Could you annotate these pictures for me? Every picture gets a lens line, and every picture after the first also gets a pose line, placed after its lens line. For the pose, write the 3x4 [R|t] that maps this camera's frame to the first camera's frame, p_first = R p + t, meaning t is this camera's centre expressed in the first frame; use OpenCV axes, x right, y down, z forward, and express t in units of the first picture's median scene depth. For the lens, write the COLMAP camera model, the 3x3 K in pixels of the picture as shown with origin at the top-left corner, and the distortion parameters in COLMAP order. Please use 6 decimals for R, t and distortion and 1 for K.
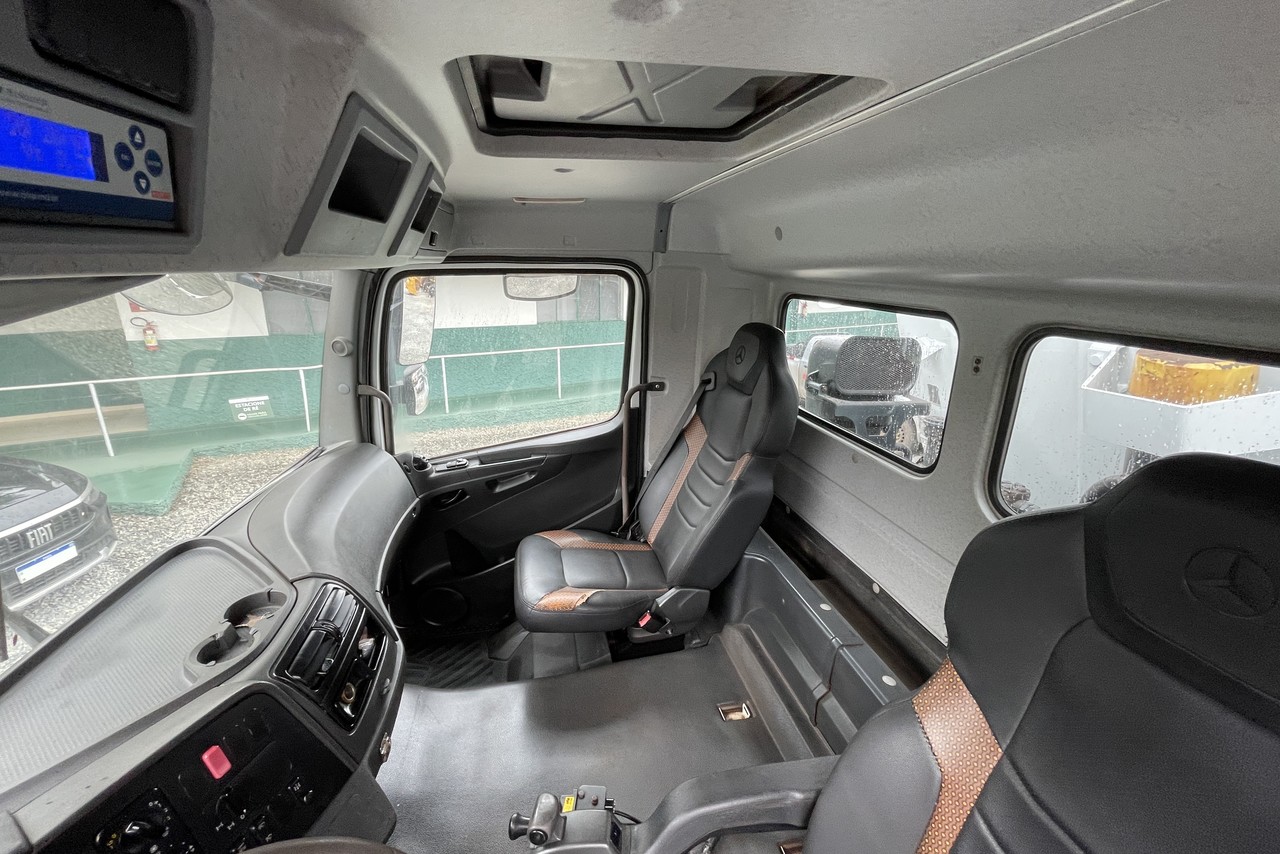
lens RADIAL K [[512.2, 0, 638.7], [0, 512.2, 424.2], [0, 0, 1]] dist [0.001032, -0.000626]
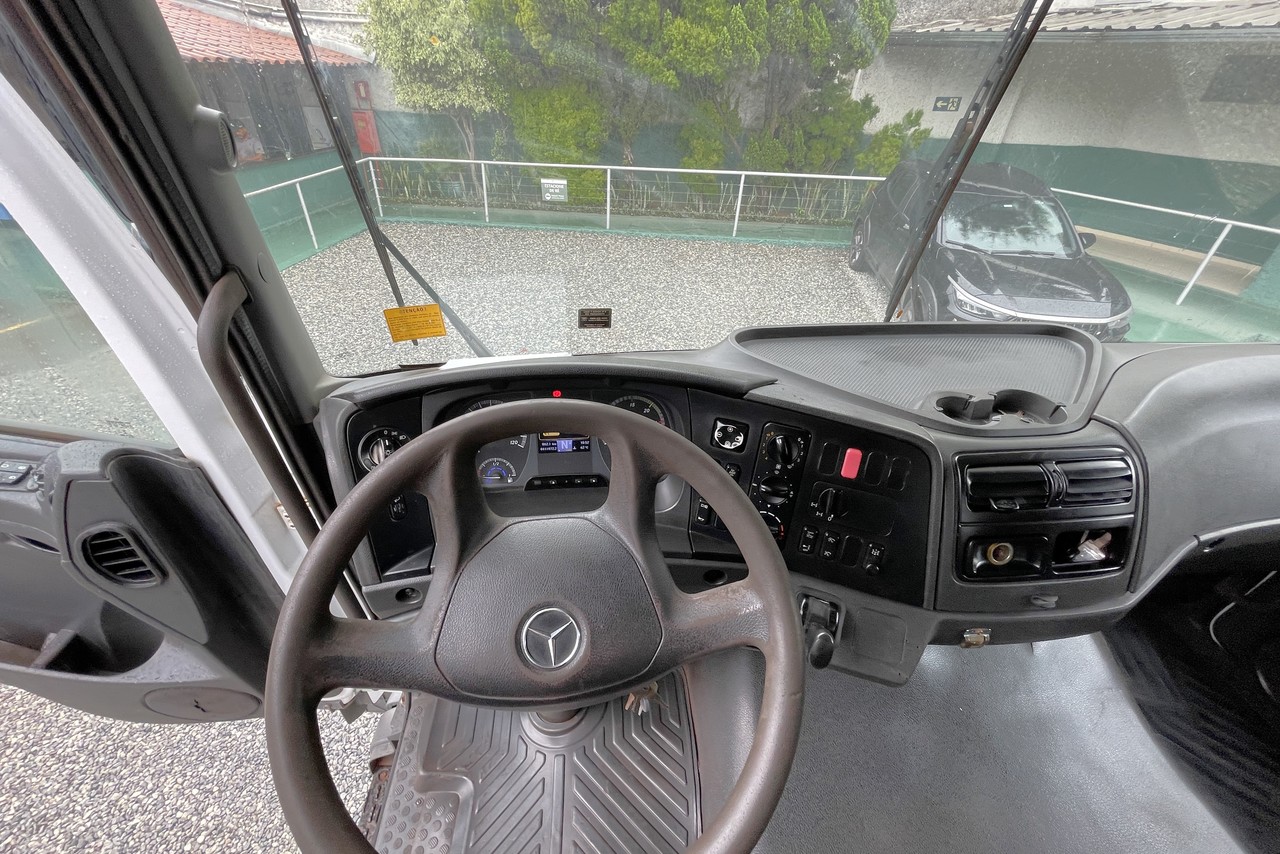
lens RADIAL K [[512.2, 0, 641.7], [0, 512.2, 421.5], [0, 0, 1]] dist [0.001032, -0.000626]
pose [[-0.114859, 0.553654, -0.824788, 0.005231], [-0.319977, 0.765411, 0.558355, 0.064054], [0.940437, 0.328045, 0.089242, 0.193458]]
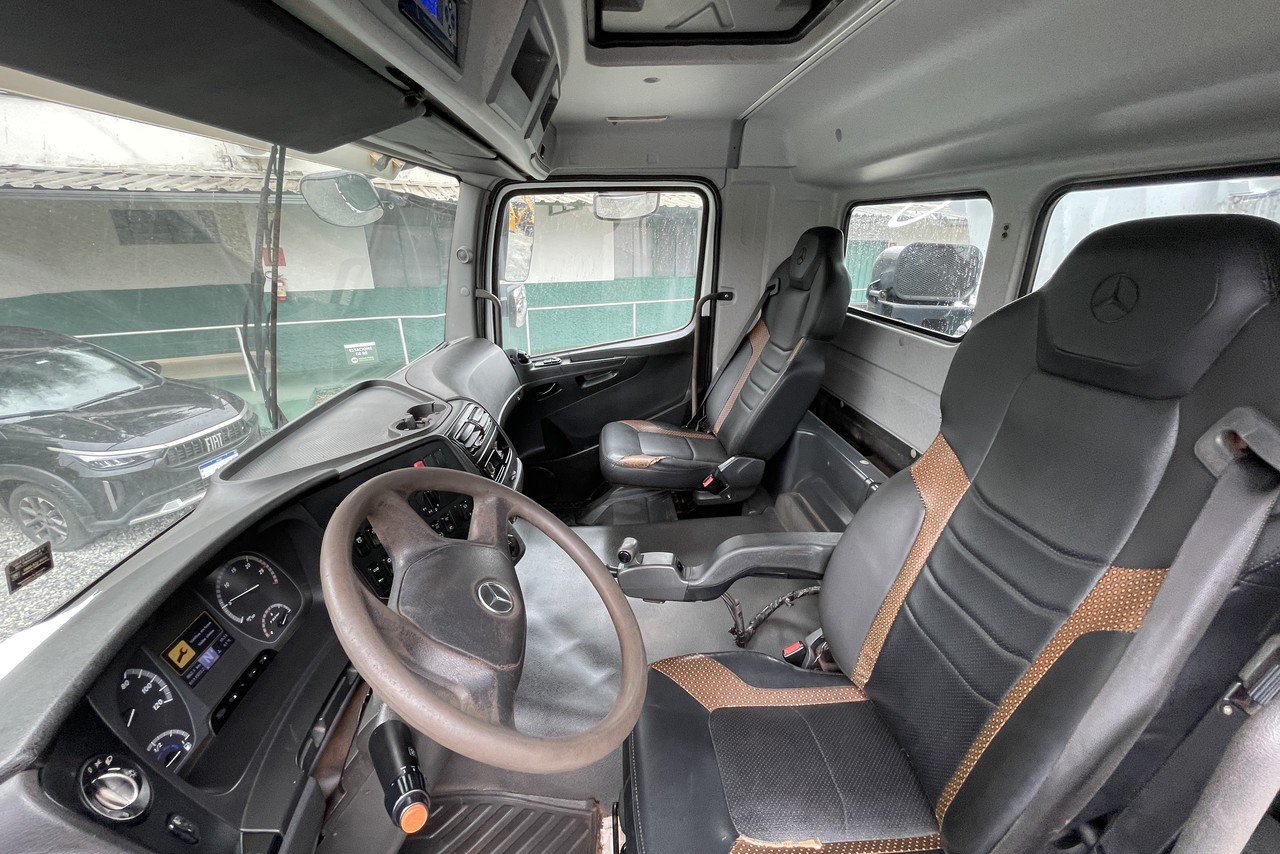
lens RADIAL K [[512.2, 0, 639.5], [0, 512.2, 420.3], [0, 0, 1]] dist [0.001032, -0.000626]
pose [[0.990212, 0.032511, -0.135736, 0.010467], [-0.024348, 0.997818, 0.061375, 0.155920], [0.137435, -0.057469, 0.988842, -0.165653]]
